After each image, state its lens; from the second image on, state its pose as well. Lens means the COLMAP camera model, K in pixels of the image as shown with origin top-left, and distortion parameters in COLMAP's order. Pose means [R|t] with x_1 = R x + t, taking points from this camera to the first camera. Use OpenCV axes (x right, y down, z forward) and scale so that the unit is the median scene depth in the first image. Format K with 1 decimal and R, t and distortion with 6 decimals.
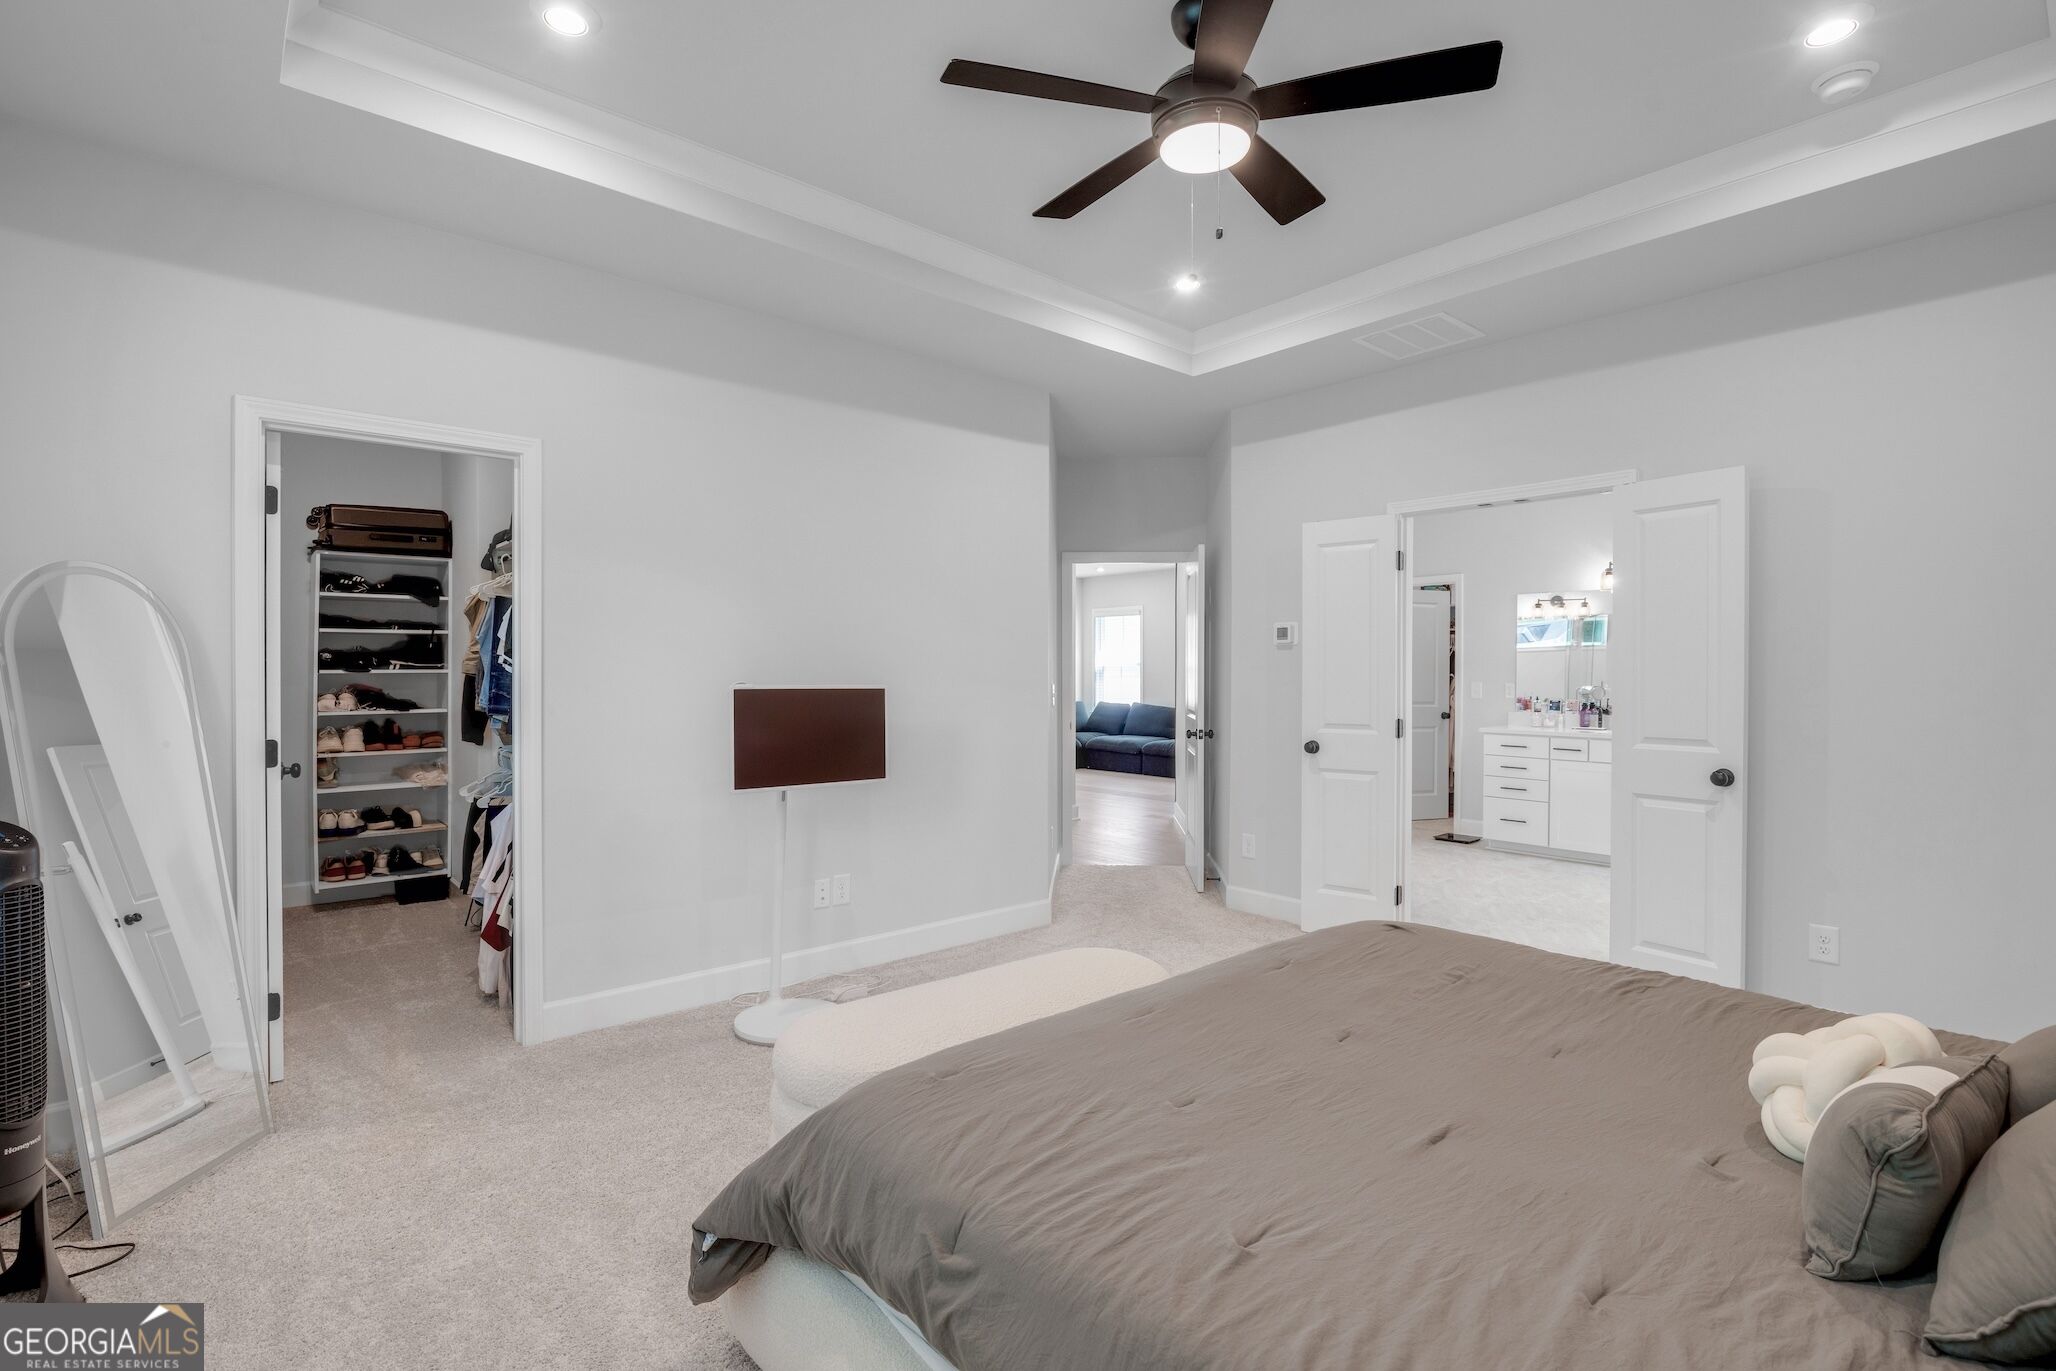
lens RADIAL K [[945.4, 0, 1028.0], [0, 945.4, 685.5], [0, 0, 1]] dist [-0.001629, -0.000060]
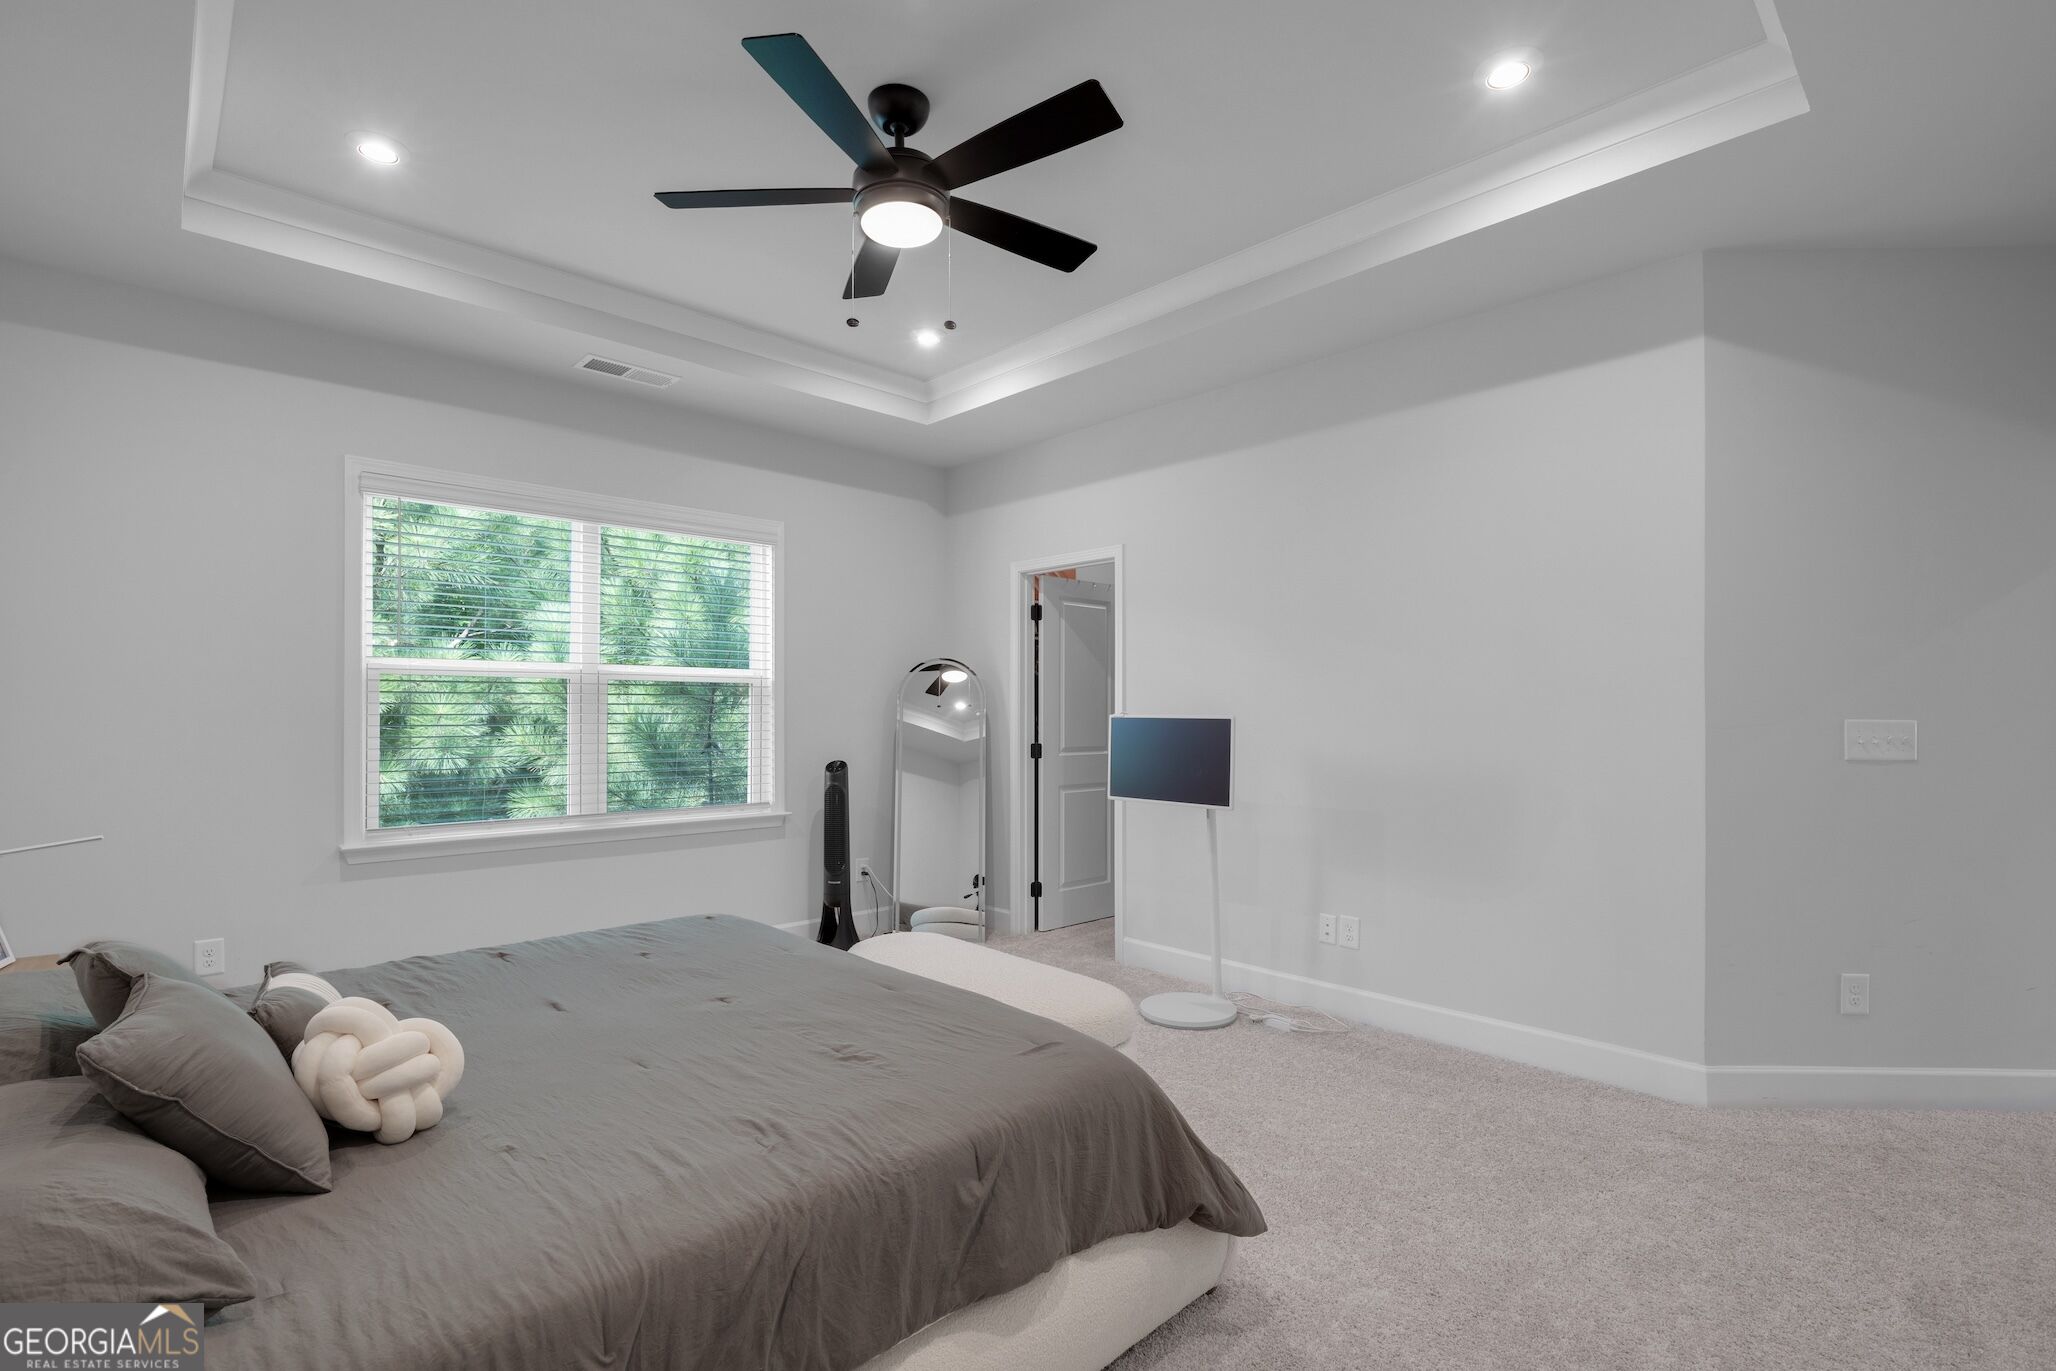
lens RADIAL K [[952.6, 0, 1028.0], [0, 952.6, 685.5], [0, 0, 1]] dist [0.000788, 0.000101]
pose [[0.041486, -0.027125, -0.998771, 0.461756], [-0.012224, 0.999543, -0.027653, 0.000813], [0.999064, 0.013356, 0.041135, 0.394770]]
